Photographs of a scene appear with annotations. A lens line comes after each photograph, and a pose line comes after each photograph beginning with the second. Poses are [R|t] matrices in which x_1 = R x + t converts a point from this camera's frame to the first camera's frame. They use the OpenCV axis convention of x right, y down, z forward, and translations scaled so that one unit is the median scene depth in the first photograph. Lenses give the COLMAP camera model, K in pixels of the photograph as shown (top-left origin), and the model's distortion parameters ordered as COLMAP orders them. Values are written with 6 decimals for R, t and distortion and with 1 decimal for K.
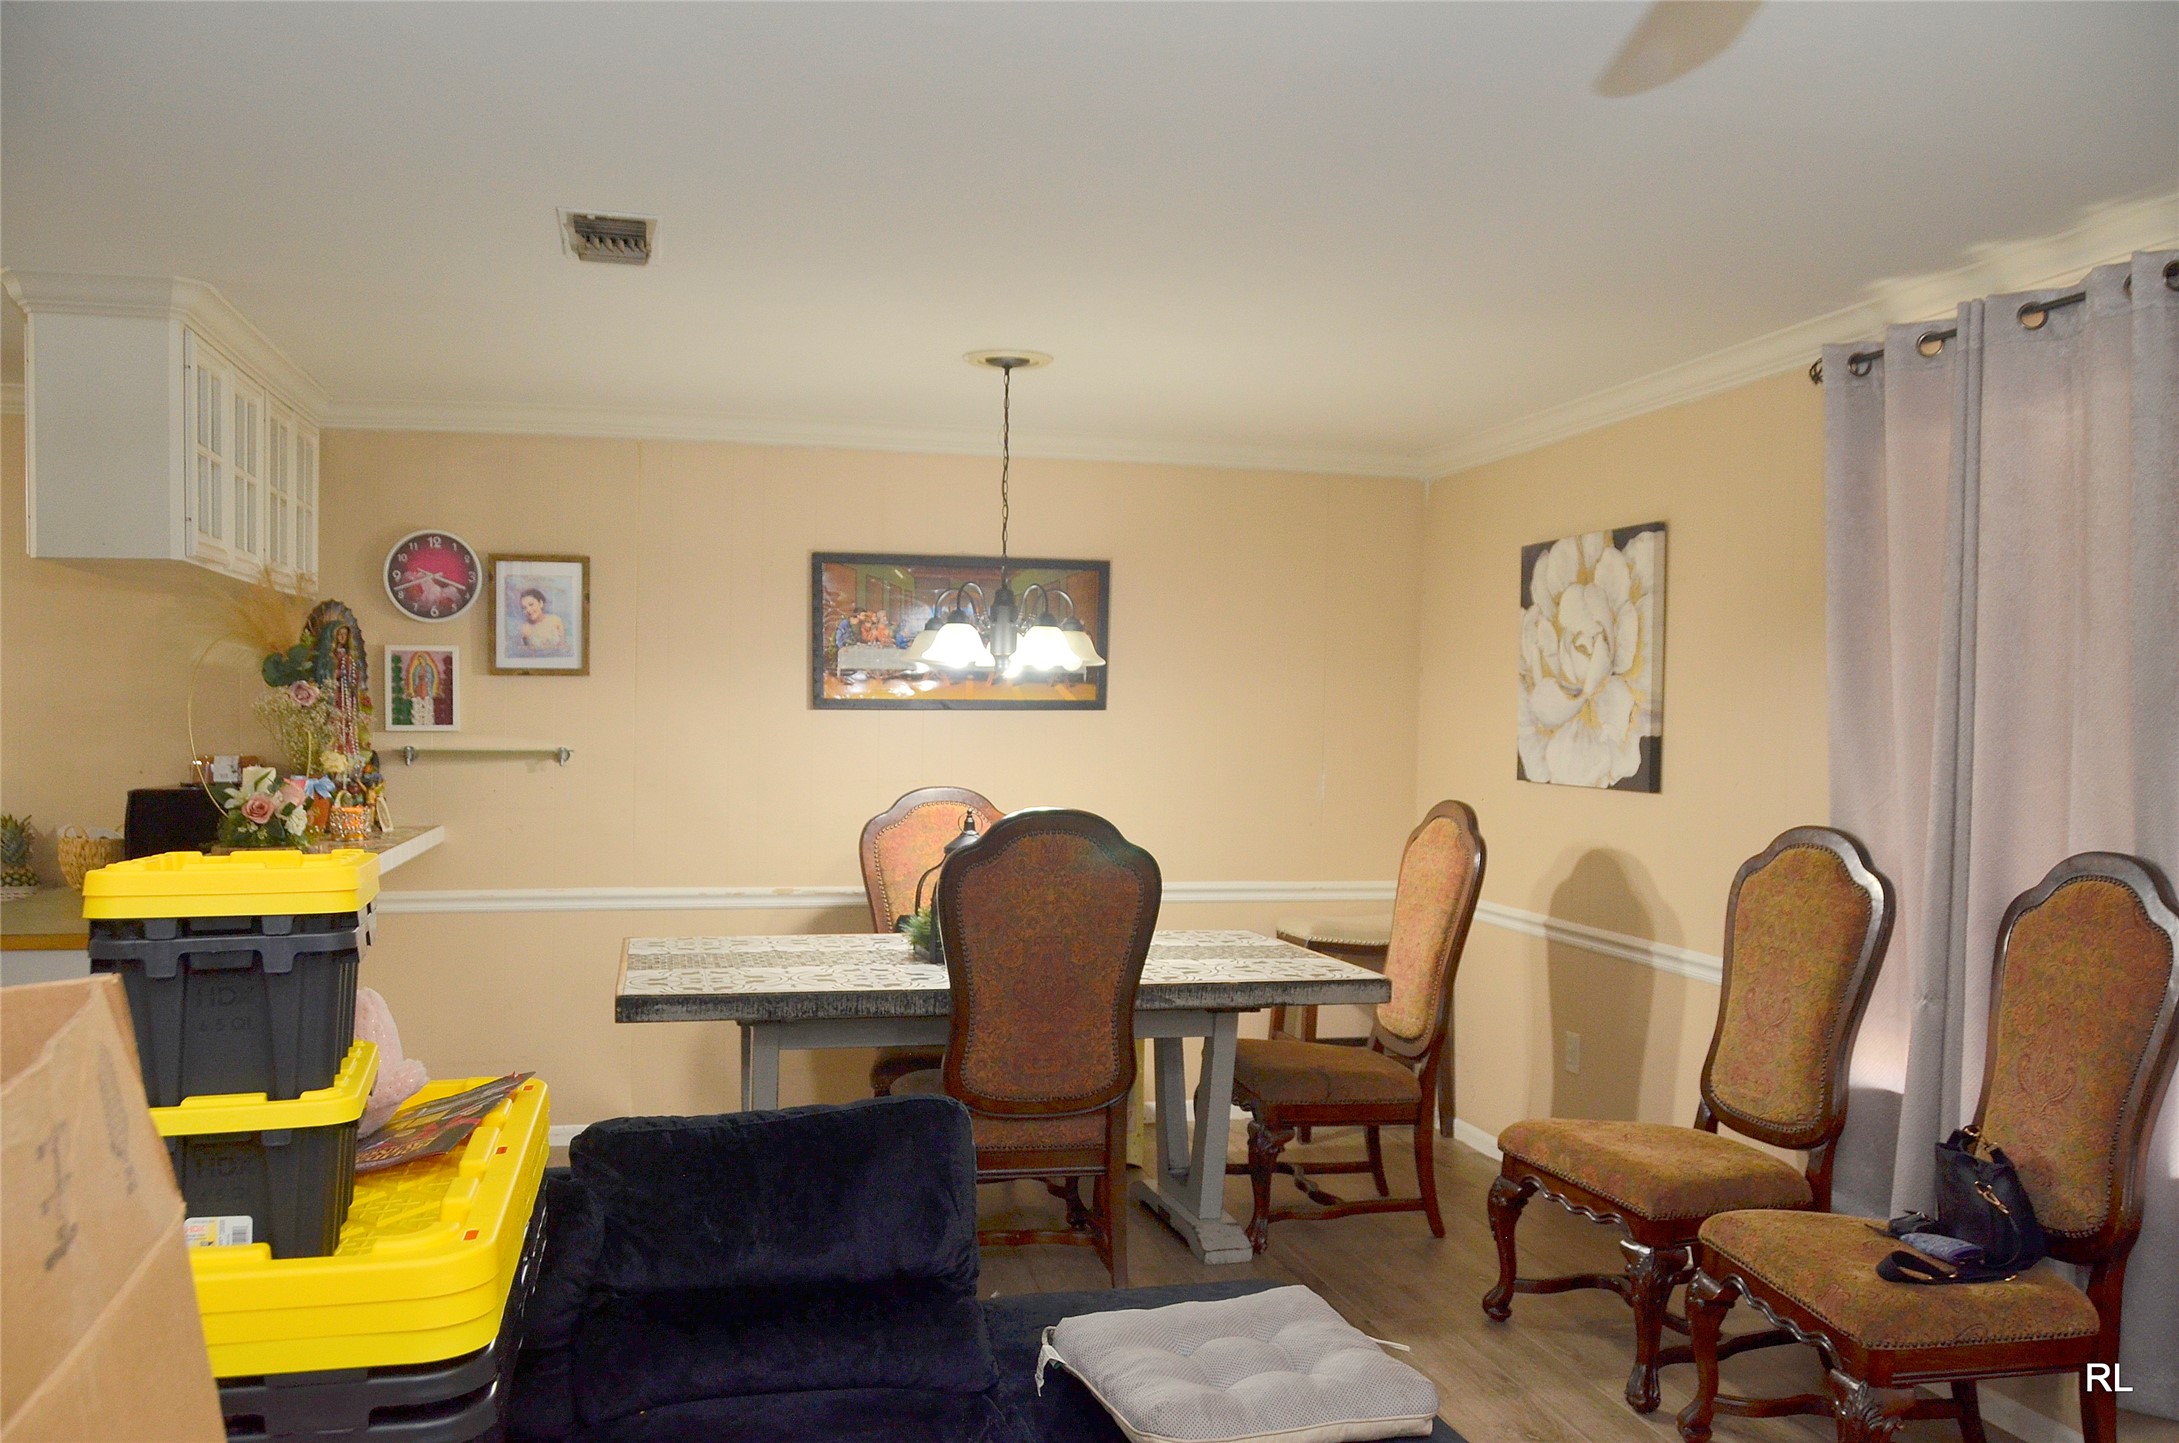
lens RADIAL K [[1735.2, 0, 1078.5], [0, 1735.2, 739.5], [0, 0, 1]] dist [-0.027052, -0.008194]
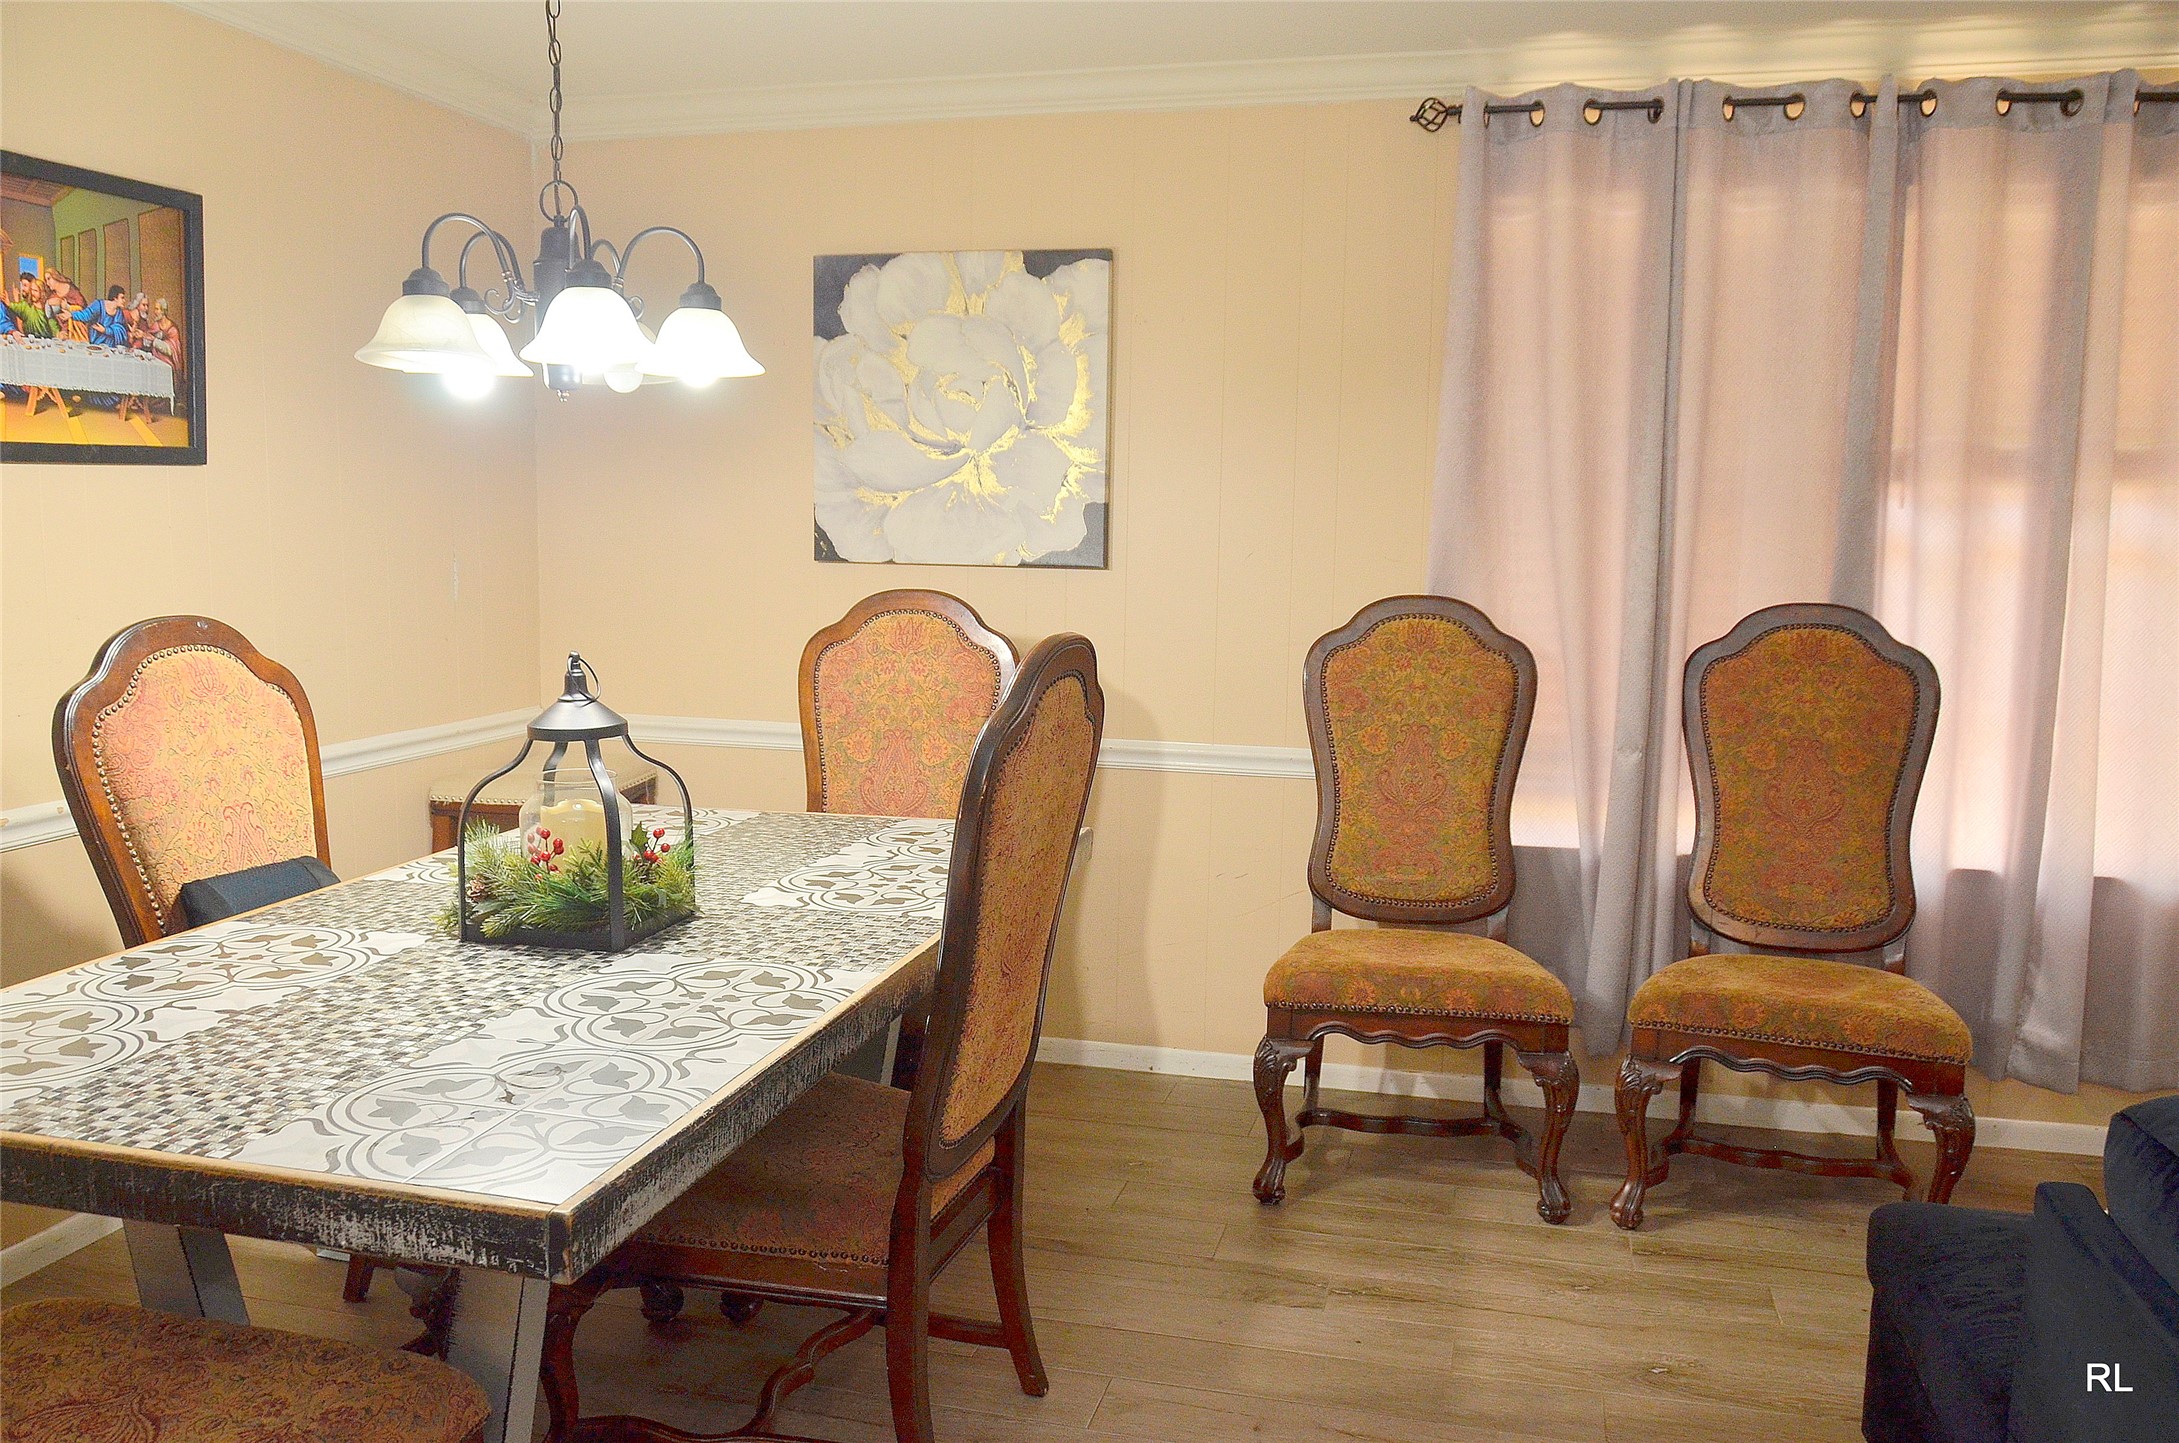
lens RADIAL K [[1735.2, 0, 1078.5], [0, 1735.2, 739.5], [0, 0, 1]] dist [-0.027052, -0.008194]
pose [[0.463969, -0.127441, 0.876637, -0.443835], [0.006503, 0.990061, 0.140488, -0.006549], [-0.885828, -0.059481, 0.460186, 0.600945]]
